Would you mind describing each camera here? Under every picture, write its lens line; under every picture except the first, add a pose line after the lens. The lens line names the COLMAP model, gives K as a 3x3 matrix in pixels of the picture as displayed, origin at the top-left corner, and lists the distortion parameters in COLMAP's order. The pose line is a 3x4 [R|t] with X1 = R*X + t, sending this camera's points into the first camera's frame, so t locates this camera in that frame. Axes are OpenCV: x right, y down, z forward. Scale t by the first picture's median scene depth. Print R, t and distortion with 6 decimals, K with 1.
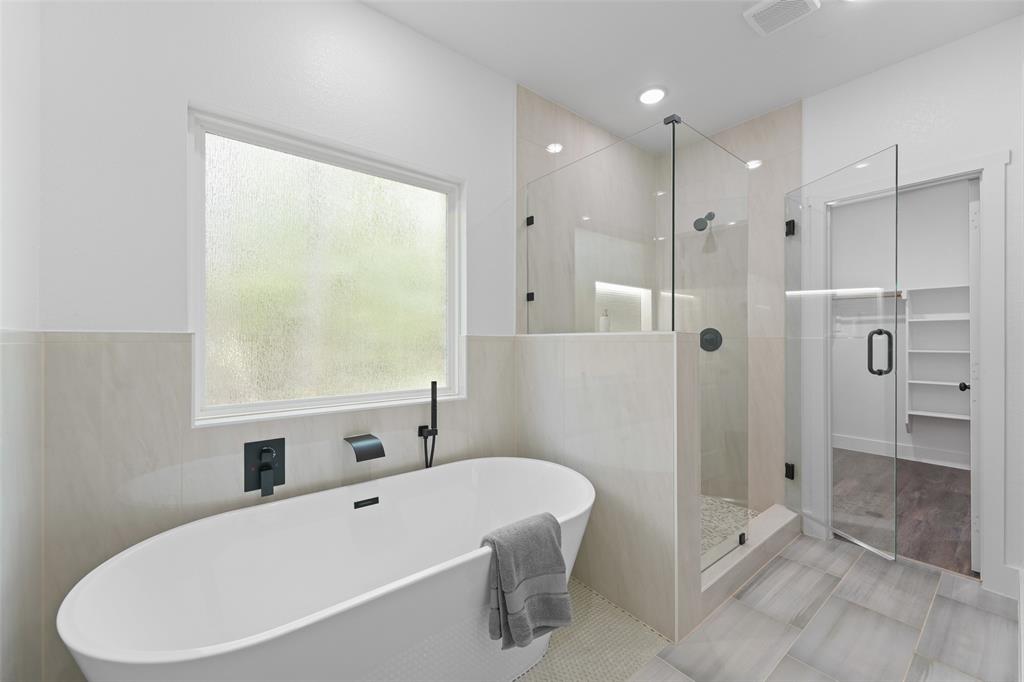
lens RADIAL K [[409.4, 0, 510.0], [0, 409.4, 340.1], [0, 0, 1]] dist [0.006991, -0.001705]
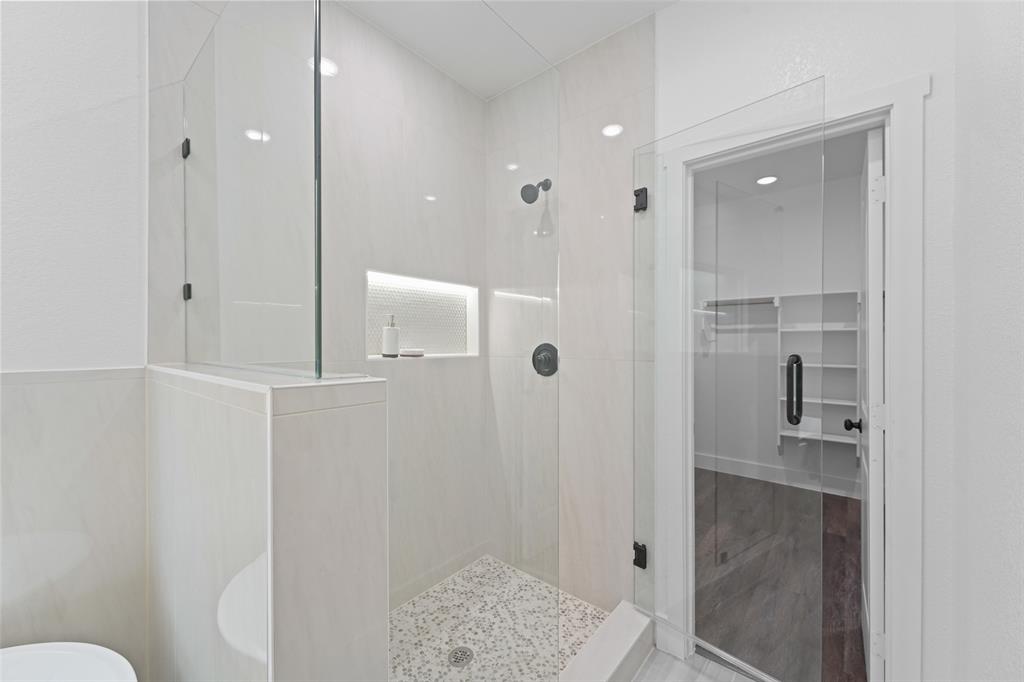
lens RADIAL K [[409.4, 0, 513.2], [0, 409.4, 341.9], [0, 0, 1]] dist [0.006991, -0.001705]
pose [[0.979301, -0.001958, 0.202398, 0.292926], [0.001390, 0.999995, 0.002946, -0.034464], [-0.202403, -0.002603, 0.979299, 0.325756]]
